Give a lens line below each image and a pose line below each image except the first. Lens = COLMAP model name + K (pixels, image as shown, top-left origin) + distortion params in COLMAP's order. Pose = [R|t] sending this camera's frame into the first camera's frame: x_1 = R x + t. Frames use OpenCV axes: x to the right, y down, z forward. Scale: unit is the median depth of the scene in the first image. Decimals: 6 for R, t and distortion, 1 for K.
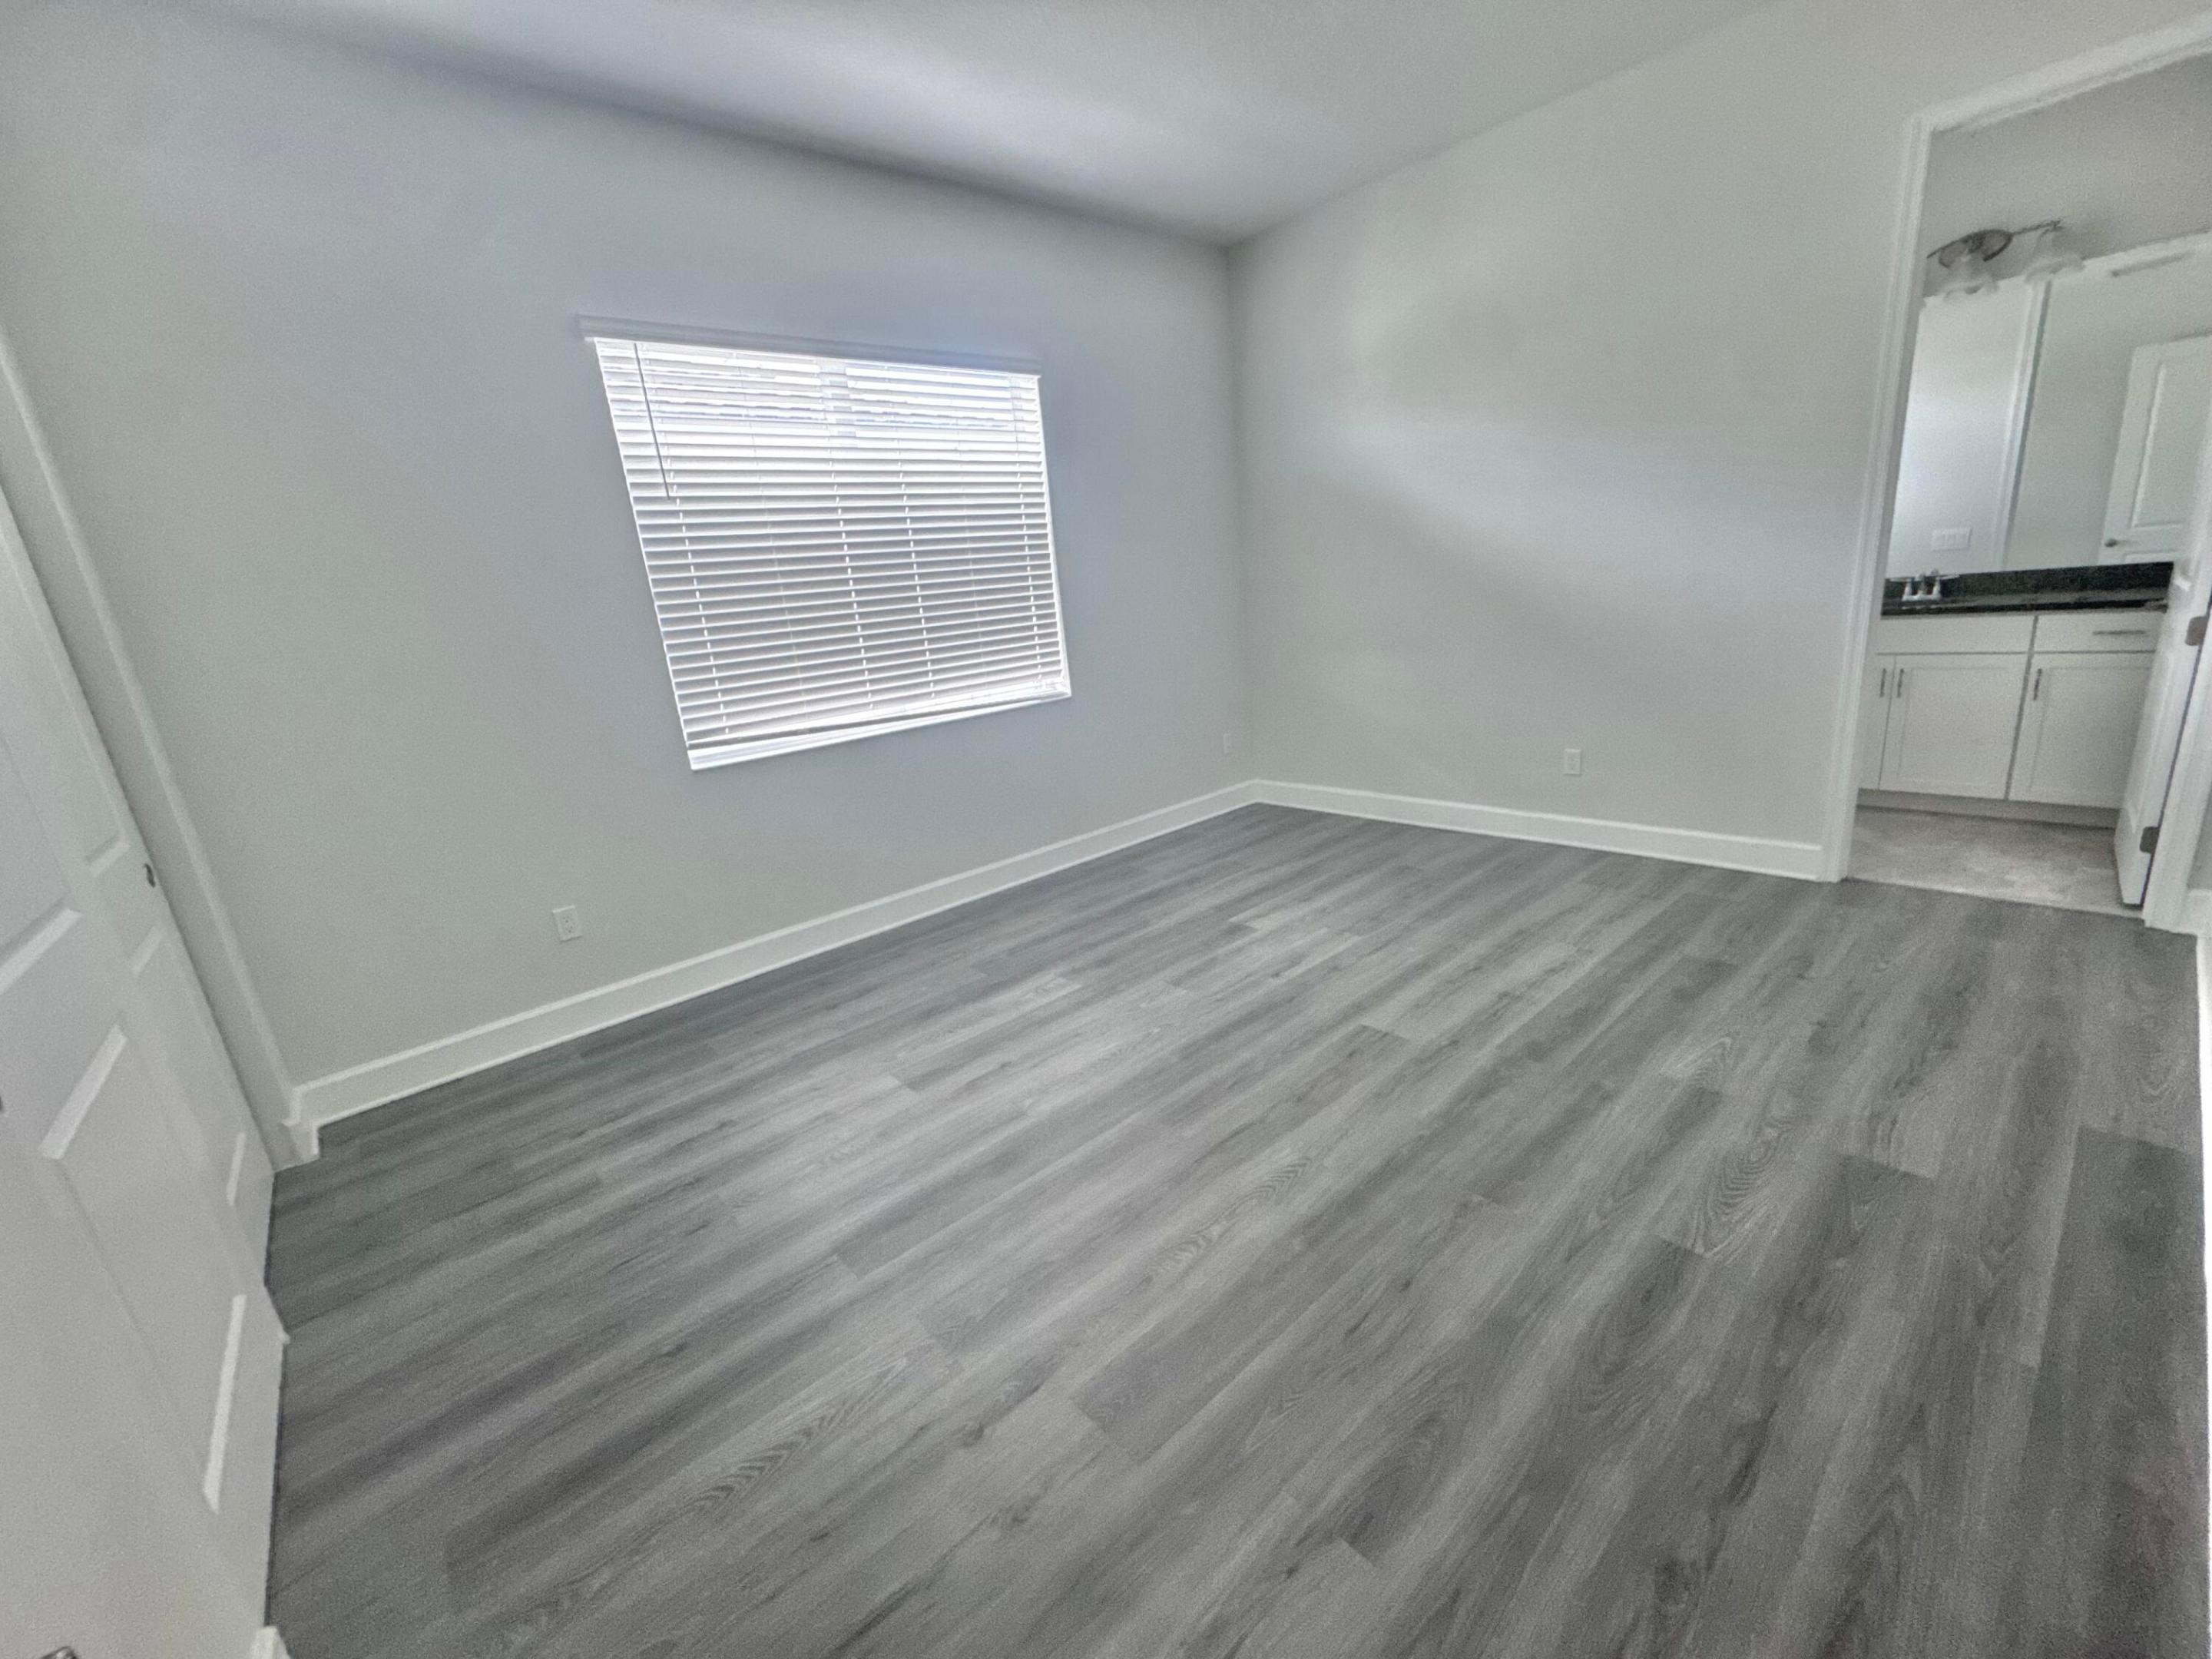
lens RADIAL K [[885.0, 0, 1104.6], [0, 885.0, 821.9], [0, 0, 1]] dist [0.003342, 0.000640]
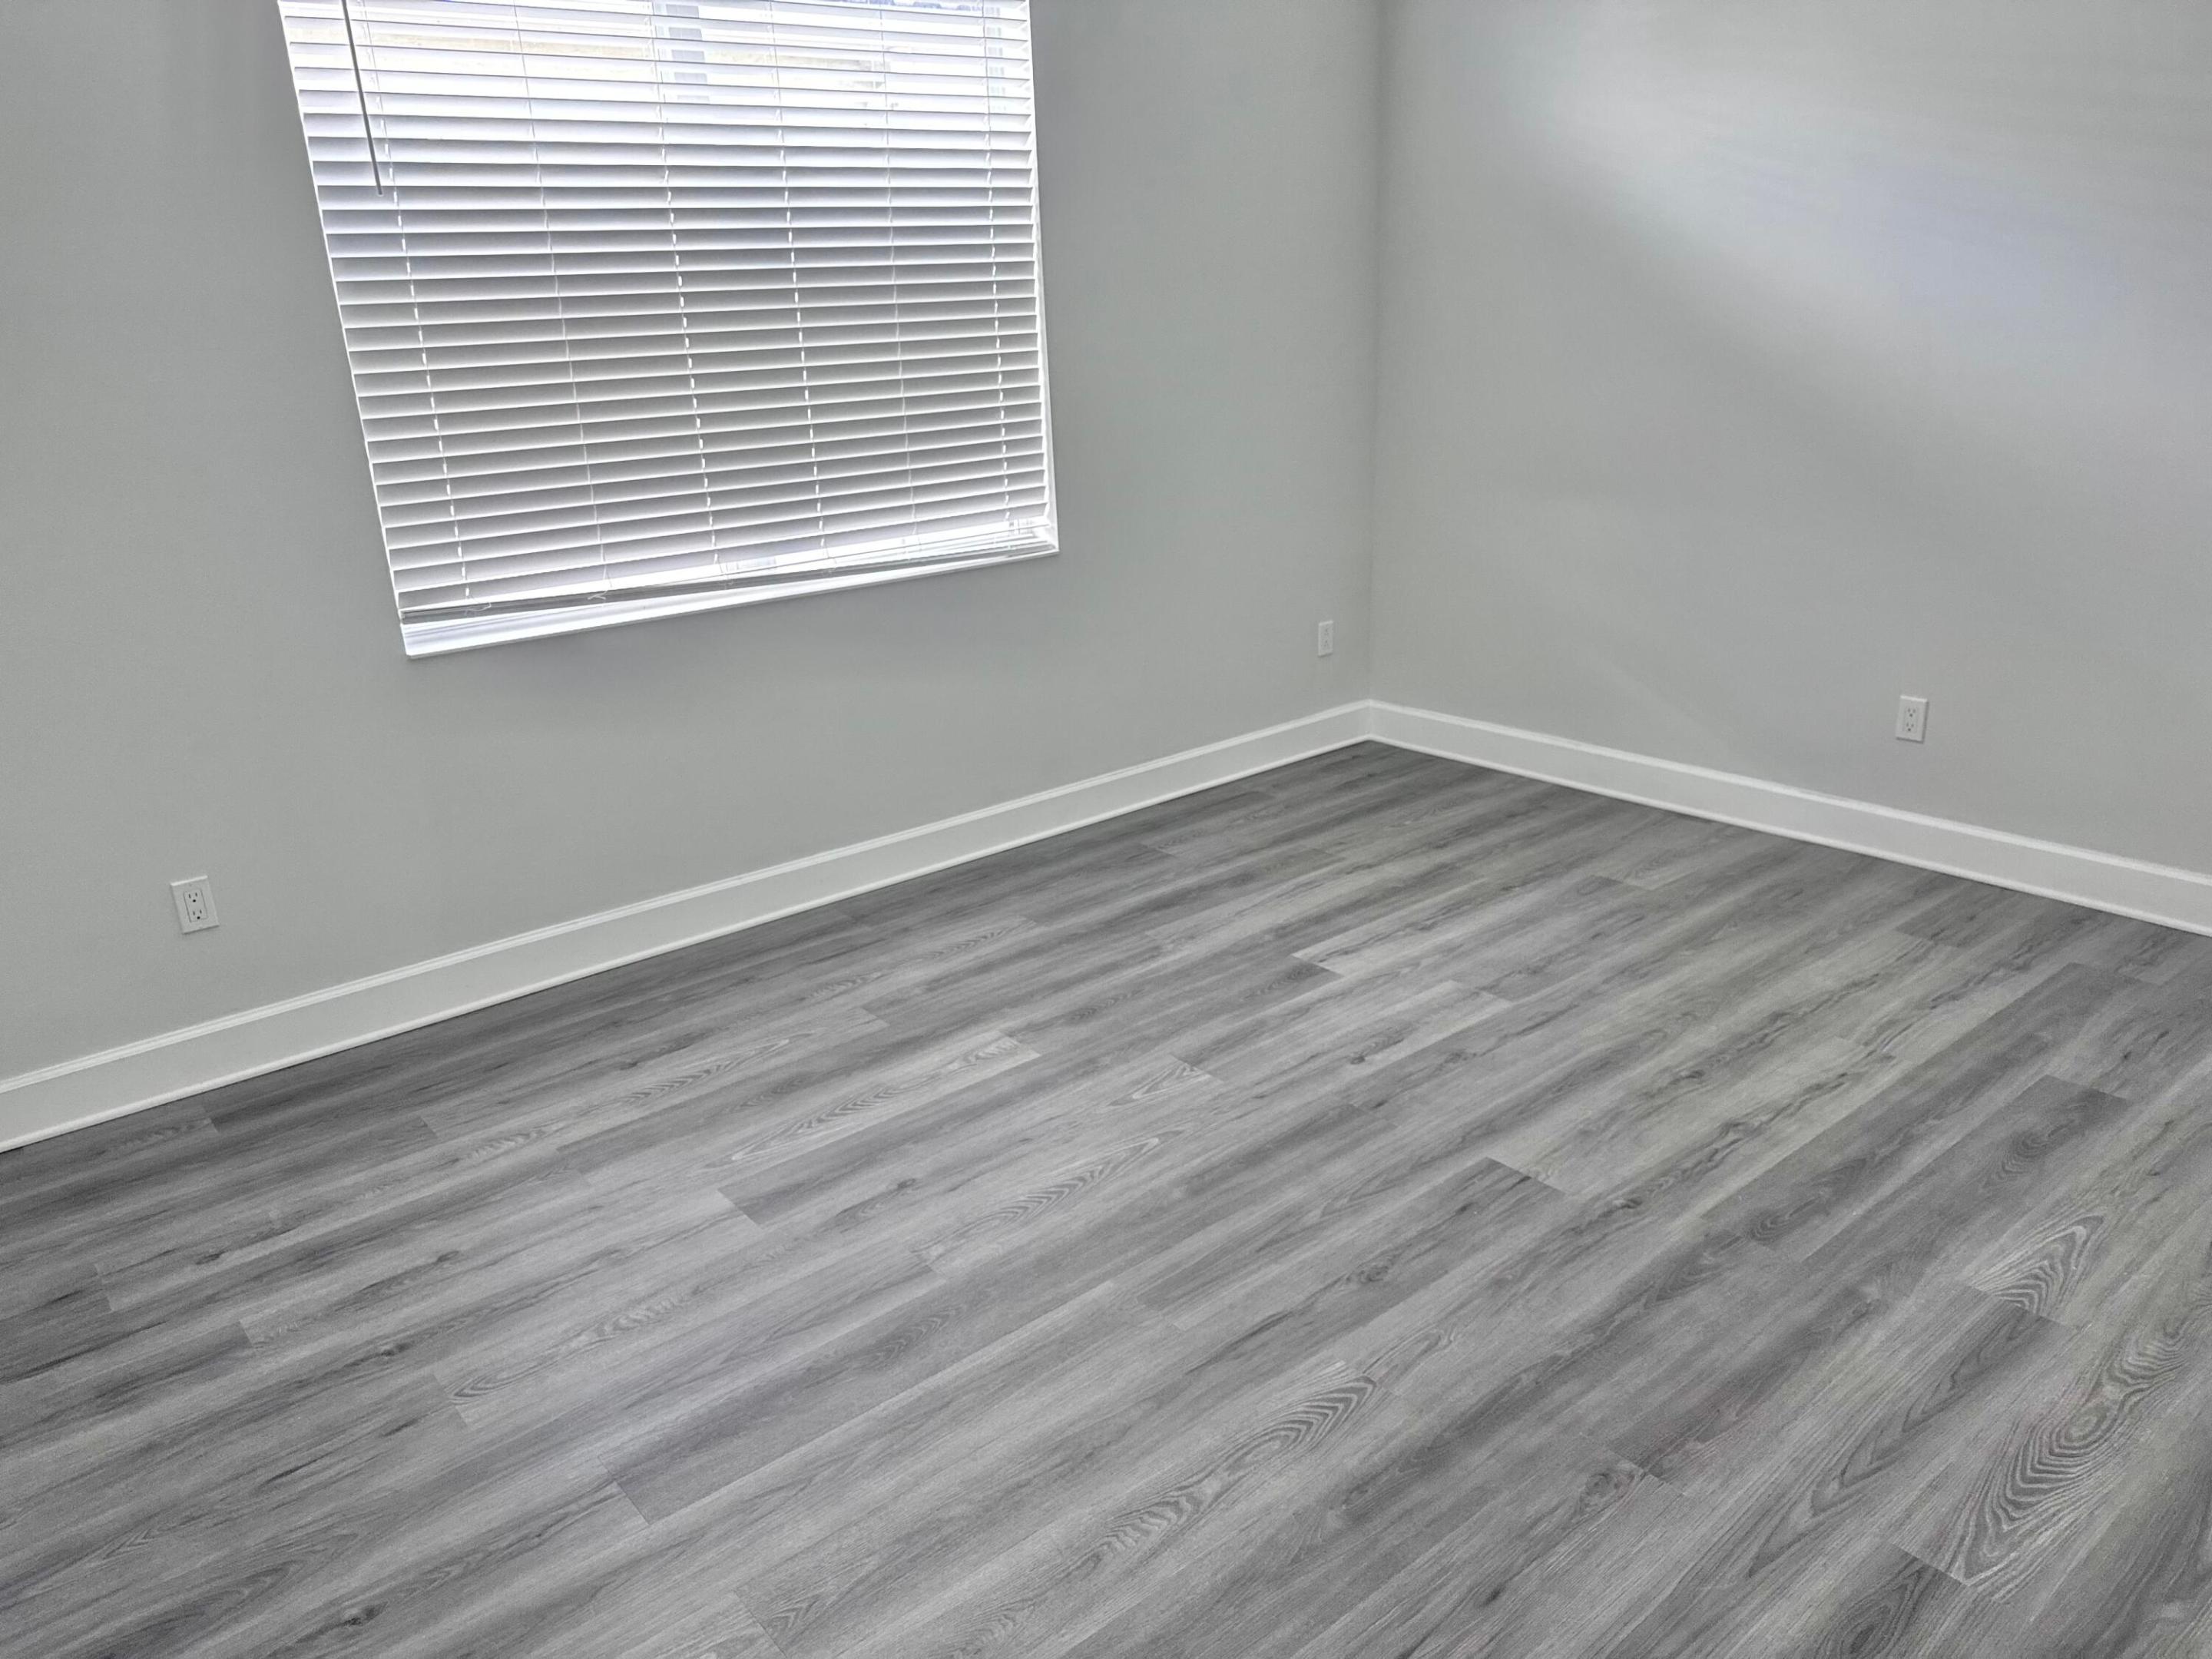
lens RADIAL K [[1564.1, 0, 1099.3], [0, 1564.1, 821.5], [0, 0, 1]] dist [0.040671, -0.038184]
pose [[0.998080, 0.060608, -0.012749, 0.023384], [-0.059547, 0.995658, 0.071546, -0.067683], [0.017030, -0.070650, 0.997356, -0.071711]]
